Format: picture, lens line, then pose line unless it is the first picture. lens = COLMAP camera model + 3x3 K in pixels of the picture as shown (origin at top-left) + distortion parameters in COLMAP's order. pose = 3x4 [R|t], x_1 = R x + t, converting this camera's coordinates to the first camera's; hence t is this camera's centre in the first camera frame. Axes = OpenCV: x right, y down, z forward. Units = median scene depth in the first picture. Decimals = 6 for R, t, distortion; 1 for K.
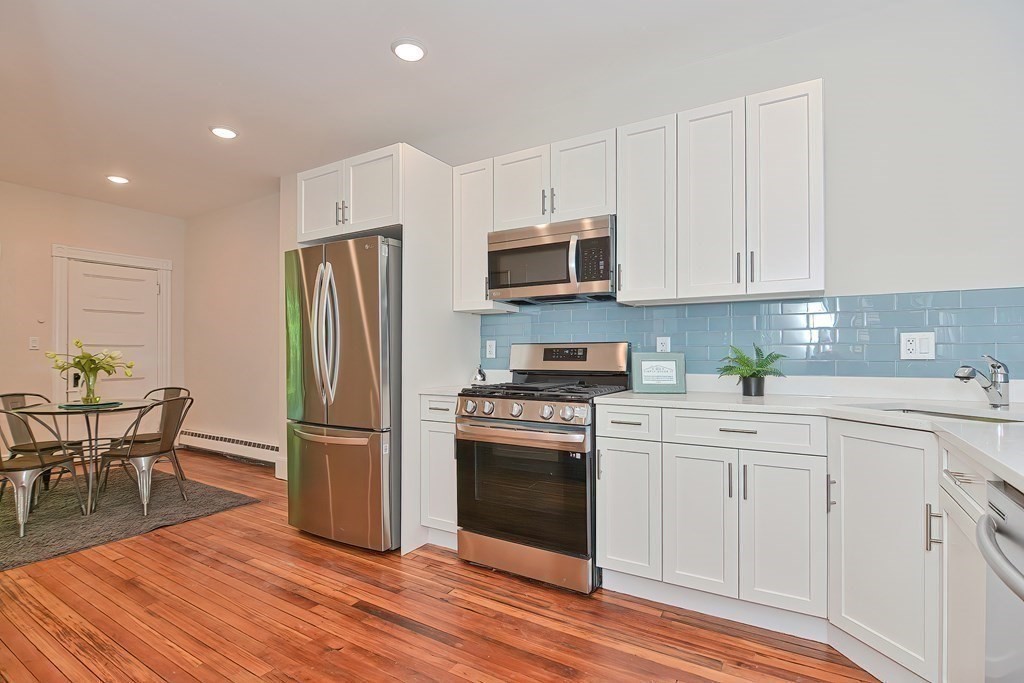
lens RADIAL K [[498.7, 0, 505.1], [0, 498.7, 349.3], [0, 0, 1]] dist [0.001961, -0.010634]
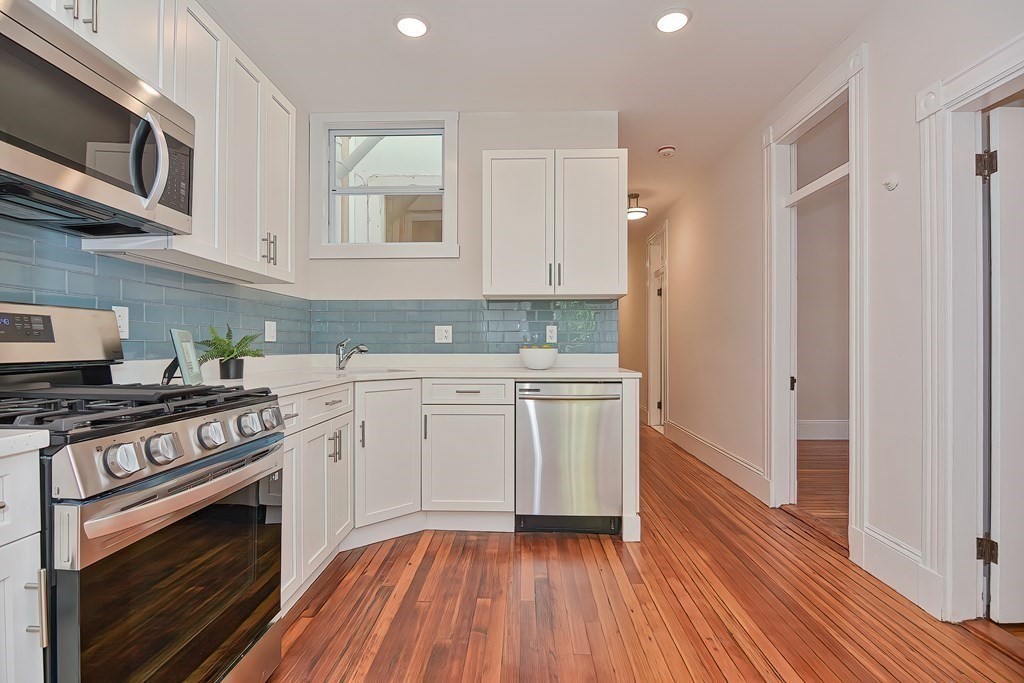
lens RADIAL K [[490.8, 0, 506.2], [0, 490.8, 348.1], [0, 0, 1]] dist [-0.001224, -0.008500]
pose [[-0.494922, -0.001890, 0.868935, -0.533603], [-0.006757, 0.999976, -0.001674, 0.029984], [-0.868911, -0.006700, -0.494923, 0.933760]]
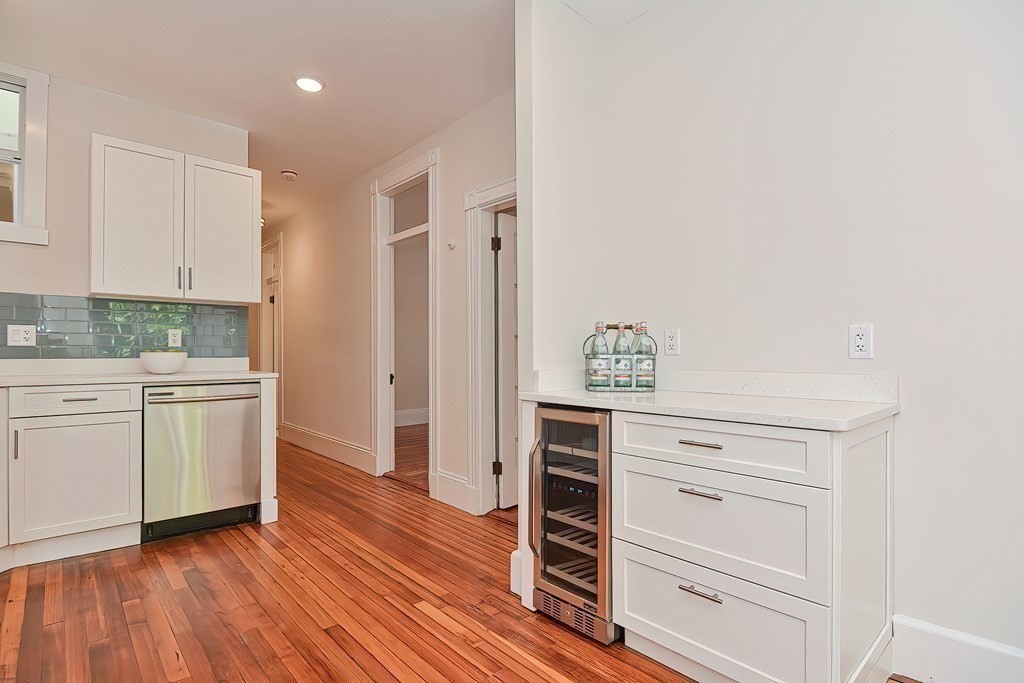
lens RADIAL K [[498.7, 0, 505.1], [0, 498.7, 349.3], [0, 0, 1]] dist [0.001961, -0.010634]
pose [[-0.961624, 0.005486, 0.274316, -0.635228], [0.000670, 0.999844, -0.017649, 0.042429], [-0.274370, -0.016788, -0.961478, 1.186628]]
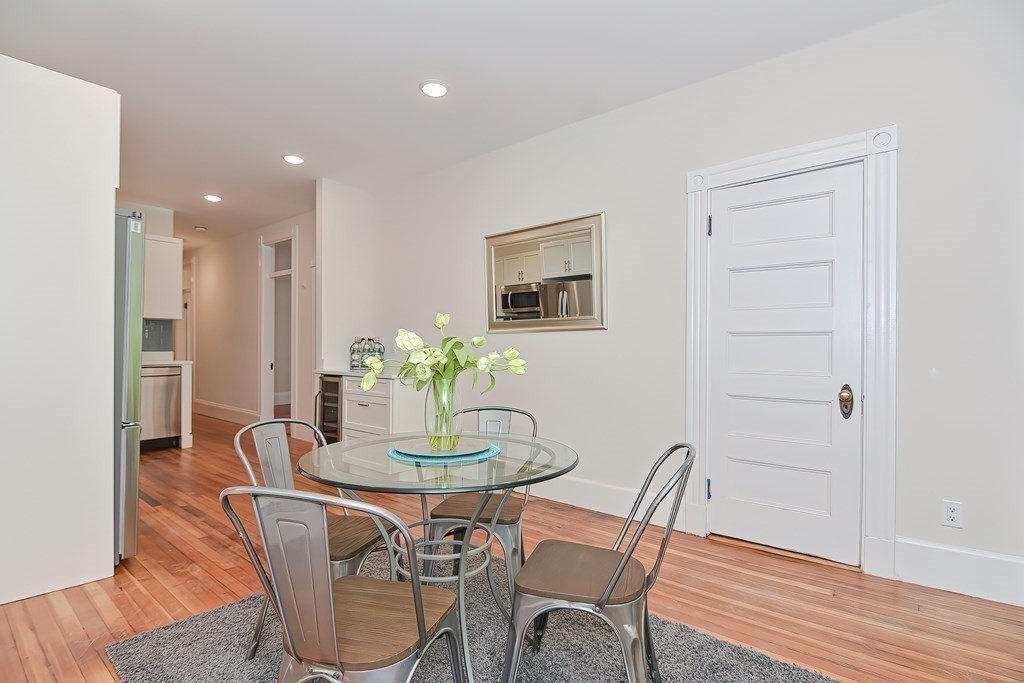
lens RADIAL K [[498.7, 0, 505.1], [0, 498.7, 349.3], [0, 0, 1]] dist [0.001961, -0.010634]
pose [[-0.990568, -0.006834, 0.136854, -1.344963], [-0.007757, 0.999951, -0.006216, 0.032786], [-0.136805, -0.007218, -0.990572, 2.049291]]
